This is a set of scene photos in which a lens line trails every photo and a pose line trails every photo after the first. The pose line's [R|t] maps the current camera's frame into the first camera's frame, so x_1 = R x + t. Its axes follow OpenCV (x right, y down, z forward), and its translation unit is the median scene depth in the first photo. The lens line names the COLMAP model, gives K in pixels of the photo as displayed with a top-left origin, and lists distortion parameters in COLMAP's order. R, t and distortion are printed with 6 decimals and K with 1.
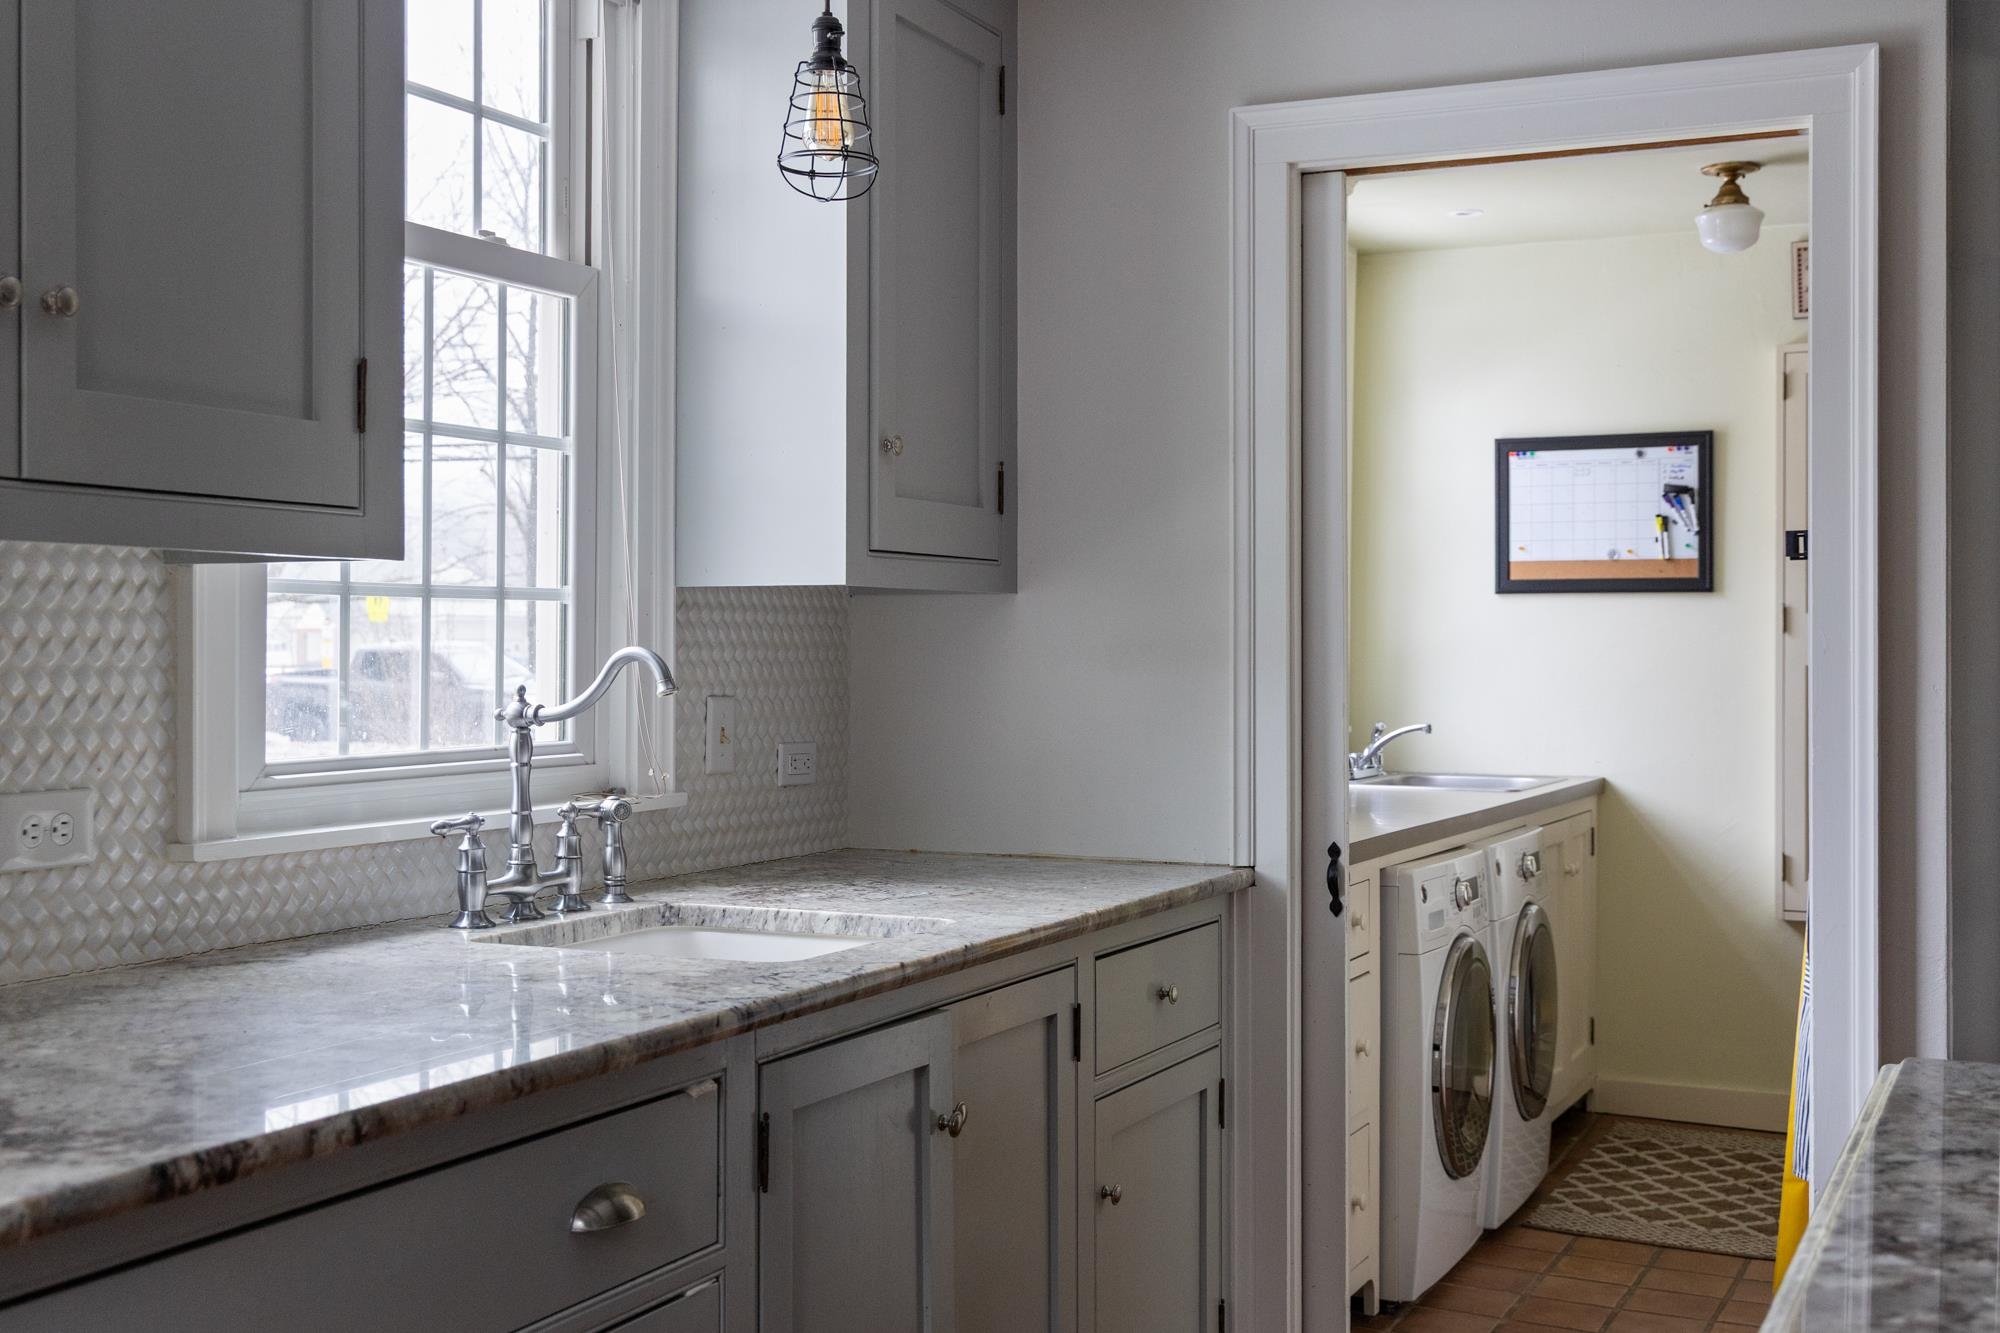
lens RADIAL K [[2260.8, 0, 1000.0], [0, 2260.8, 666.5], [0, 0, 1]] dist [0.011015, -0.005141]
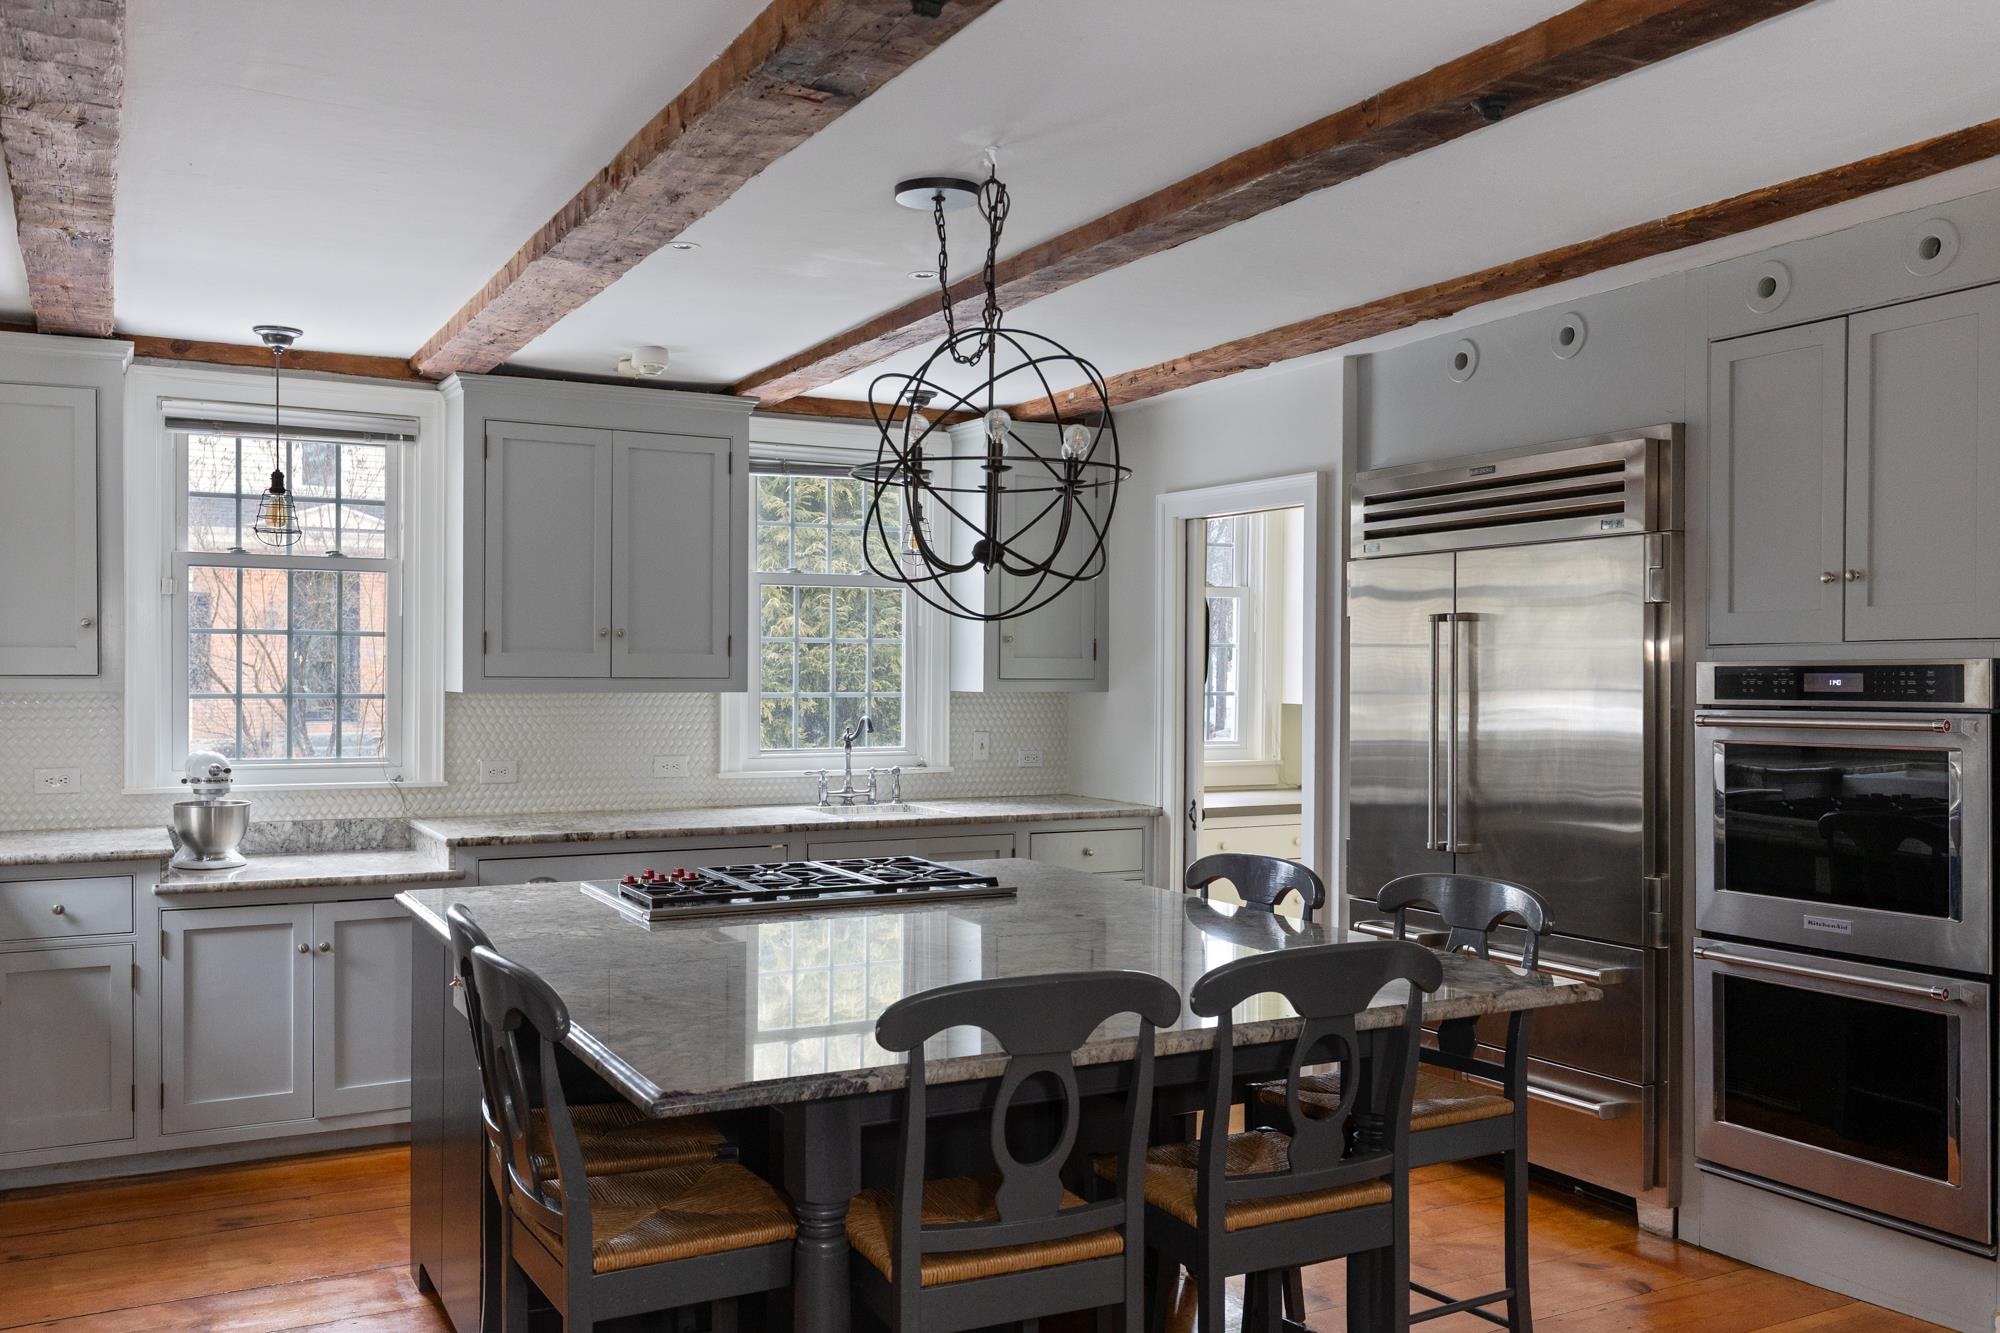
lens RADIAL K [[1615.9, 0, 1013.8], [0, 1615.9, 677.0], [0, 0, 1]] dist [0.000885, 0.002130]
pose [[0.820948, 0.007370, -0.570956, 1.023230], [-0.010355, 0.999944, -0.001980, -0.048557], [0.570909, 0.007538, 0.820978, -0.545303]]
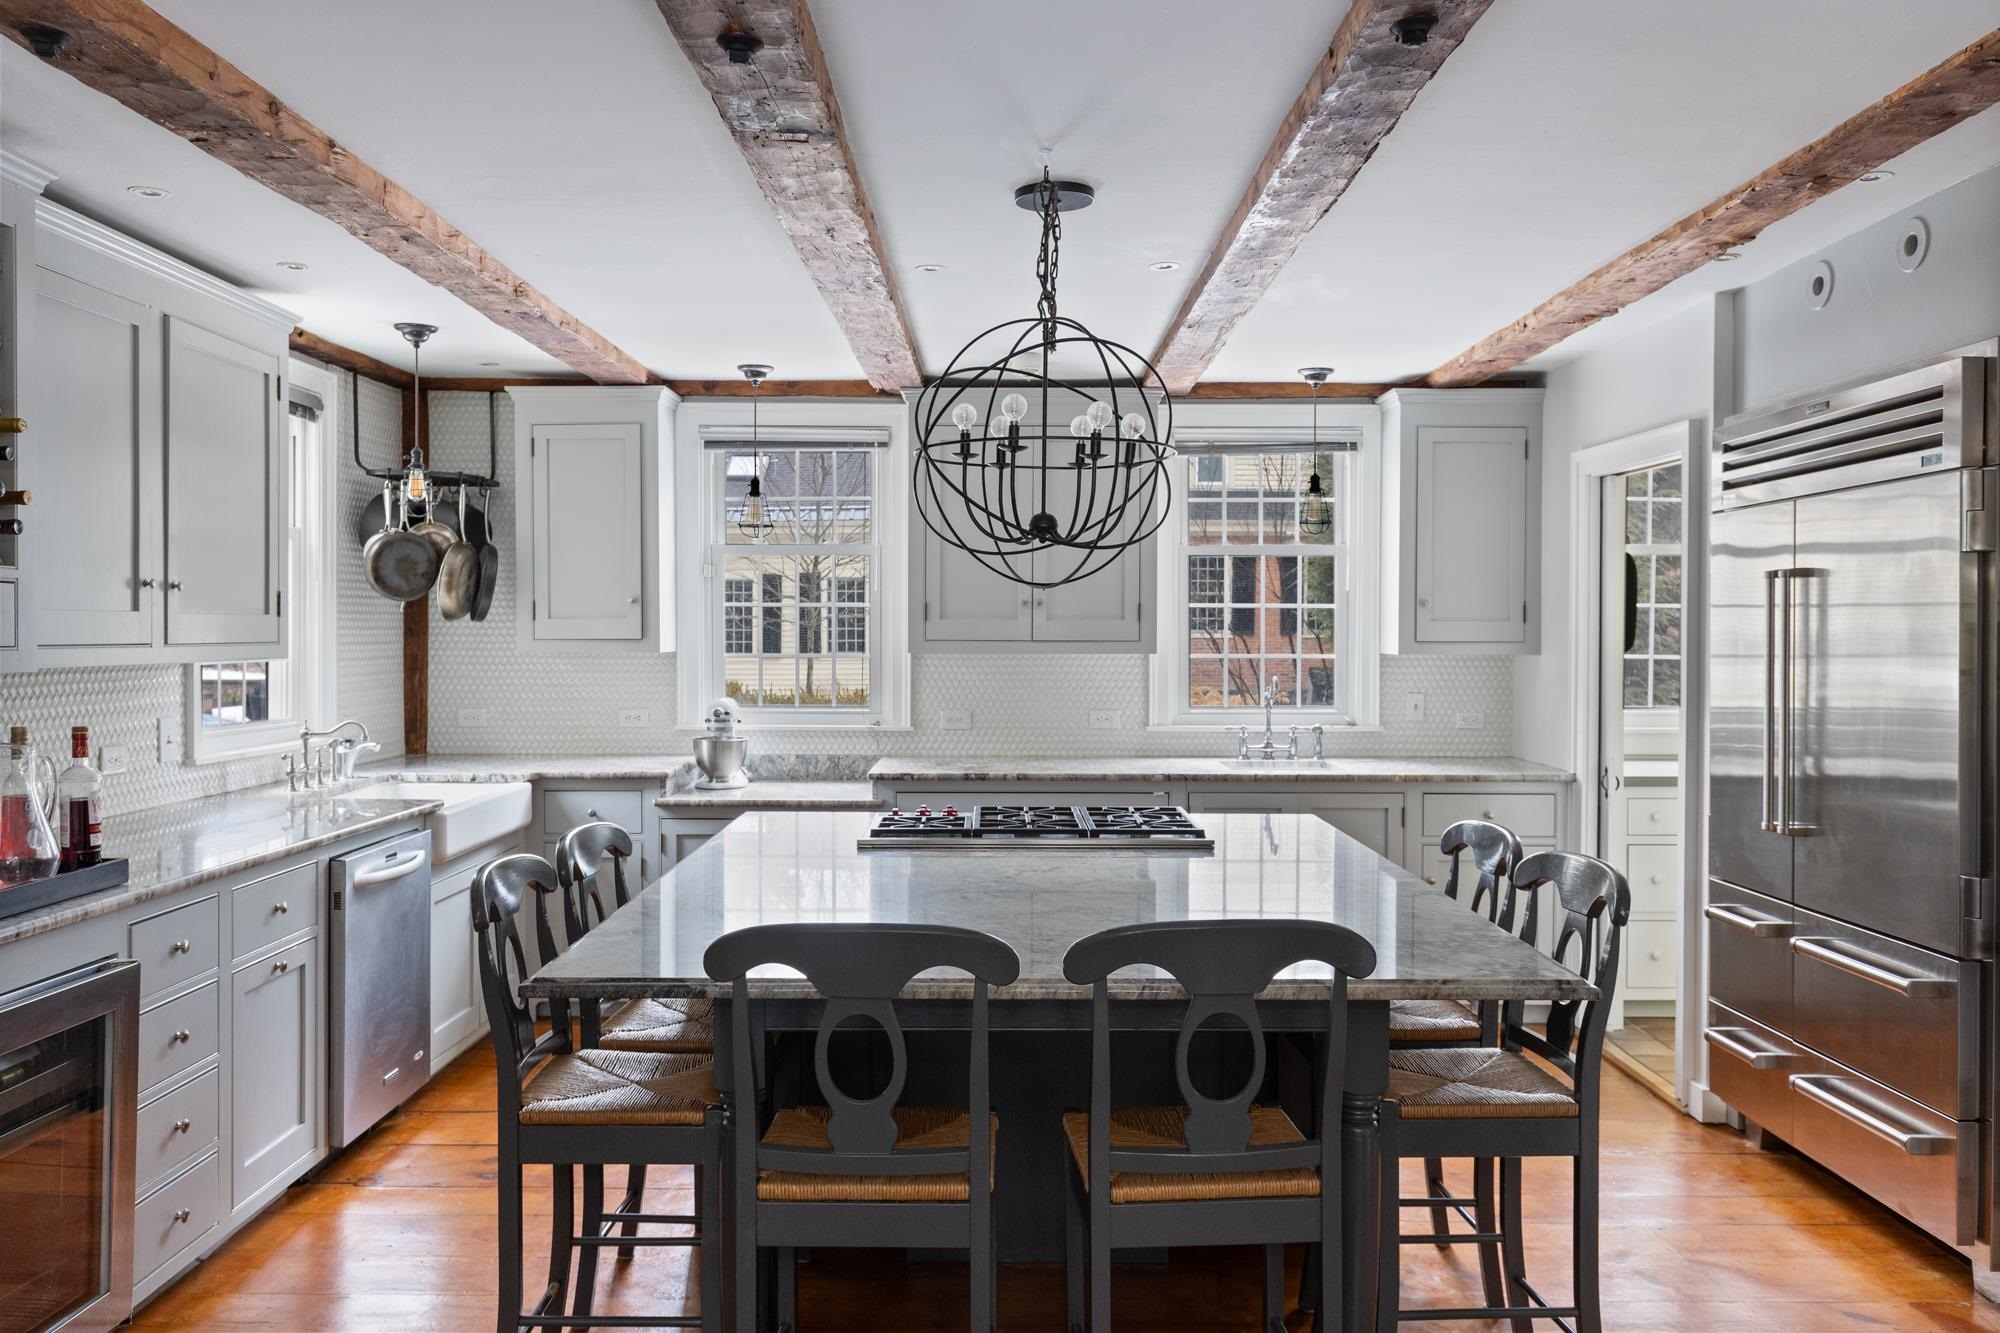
lens RADIAL K [[1473.9, 0, 1029.8], [0, 1473.9, 653.1], [0, 0, 1]] dist [-0.002366, -0.002615]
pose [[0.457891, 0.015115, -0.888880, 1.285871], [-0.009254, 0.999882, 0.012235, -0.053696], [0.888960, 0.002623, 0.457977, -0.227389]]
